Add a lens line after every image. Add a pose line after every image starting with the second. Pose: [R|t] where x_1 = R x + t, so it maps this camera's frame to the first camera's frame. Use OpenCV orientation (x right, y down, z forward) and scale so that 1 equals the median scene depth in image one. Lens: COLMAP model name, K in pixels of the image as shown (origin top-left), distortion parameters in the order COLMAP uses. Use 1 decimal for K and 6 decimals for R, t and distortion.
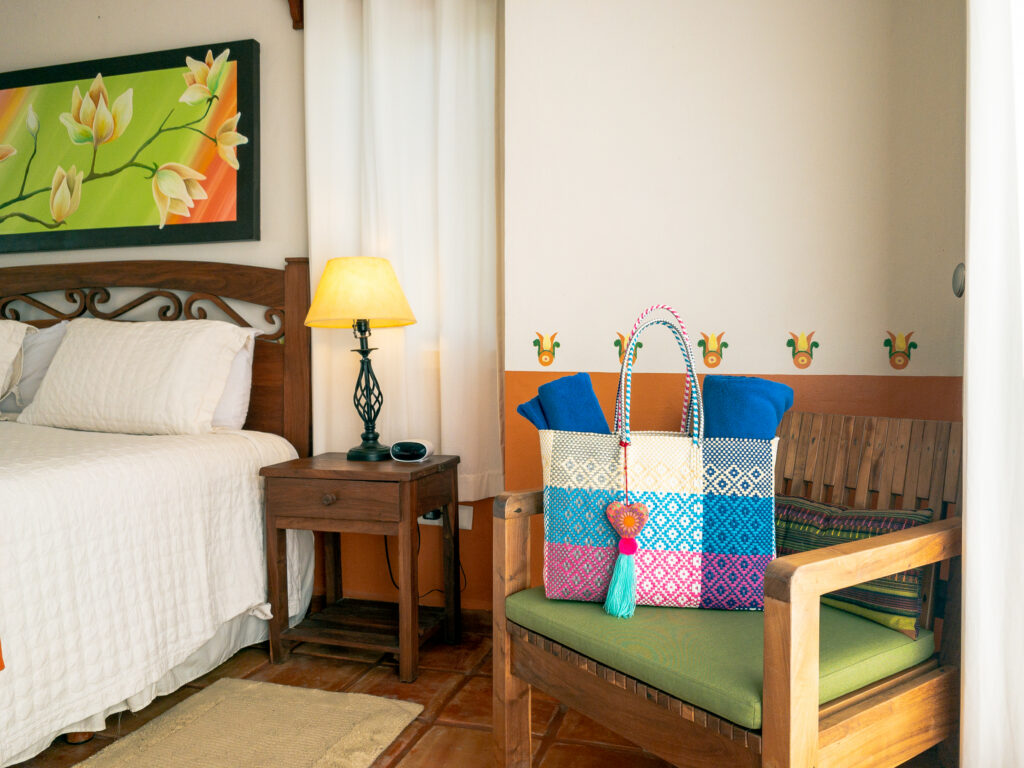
lens RADIAL K [[806.4, 0, 492.9], [0, 806.4, 385.2], [0, 0, 1]] dist [0.011373, -0.025254]
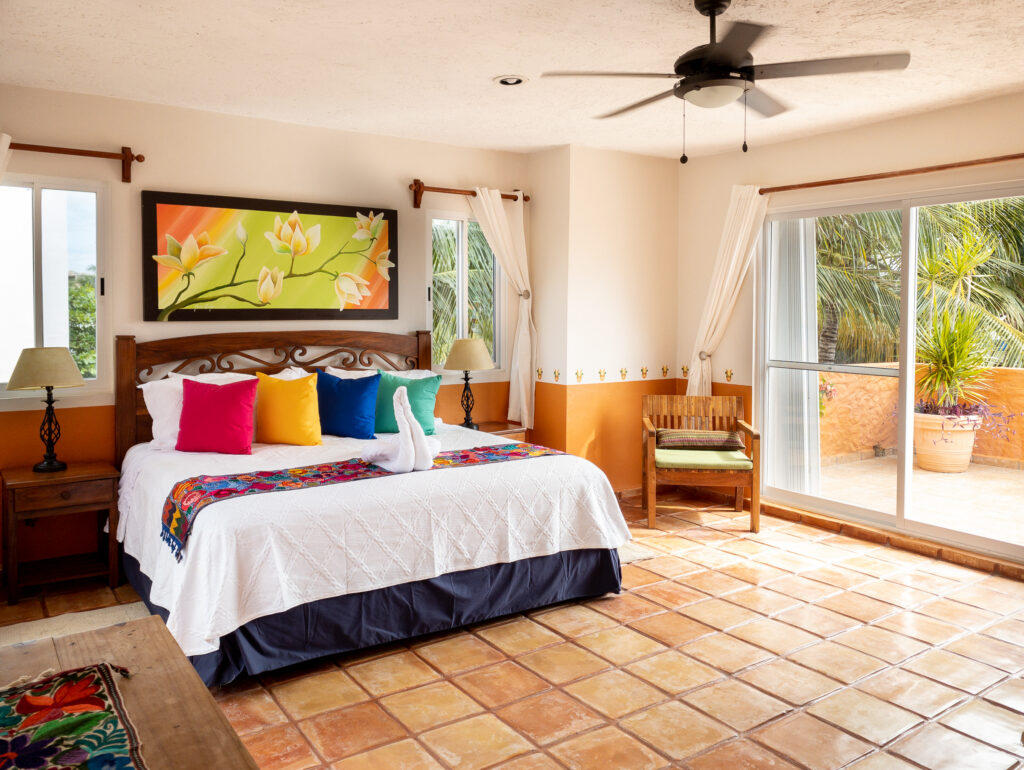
lens RADIAL K [[806.4, 0, 530.1], [0, 806.4, 343.2], [0, 0, 1]] dist [0.011373, -0.025254]
pose [[0.610230, -0.037586, 0.791333, -1.523975], [0.014412, 0.999235, 0.036347, -0.185178], [-0.792094, -0.010775, 0.610305, -0.342133]]
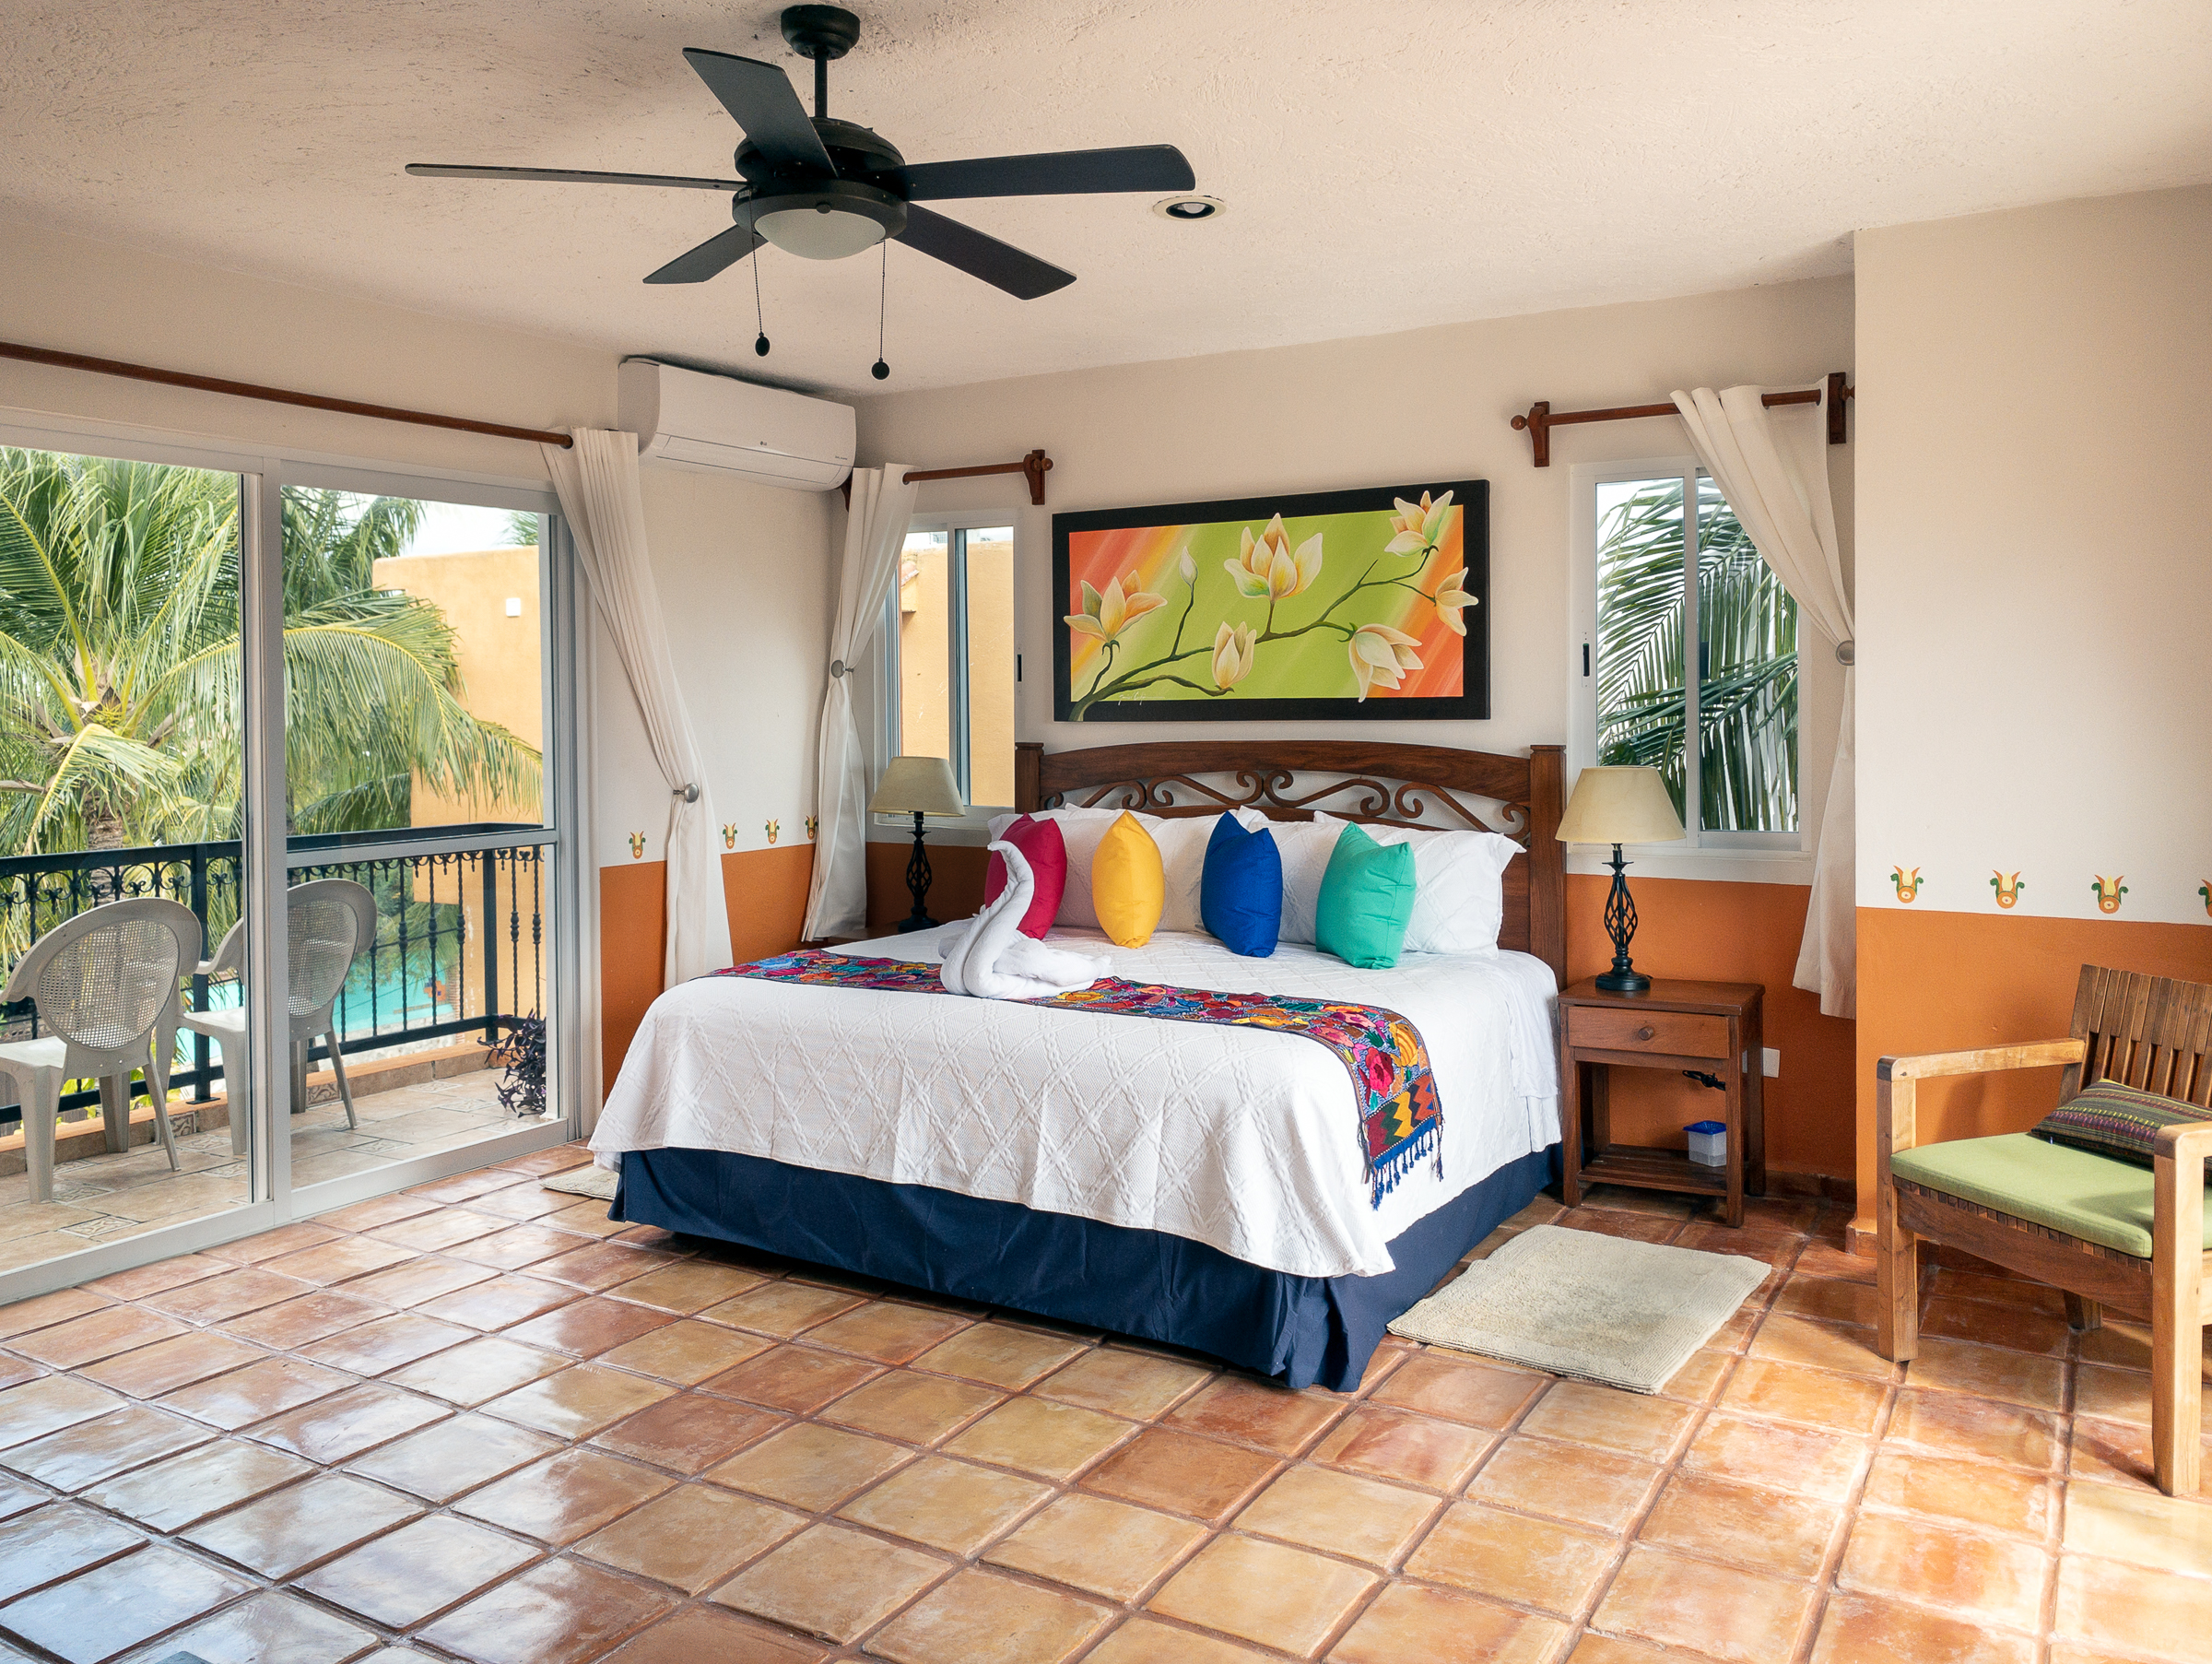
lens RADIAL K [[1742.2, 0, 1089.8], [0, 1742.2, 744.3], [0, 0, 1]] dist [0.011373, -0.025254]
pose [[0.968876, -0.008211, -0.247410, -0.241595], [0.010036, 0.999931, 0.006117, -0.166713], [0.247342, -0.008409, 0.968892, -0.823520]]
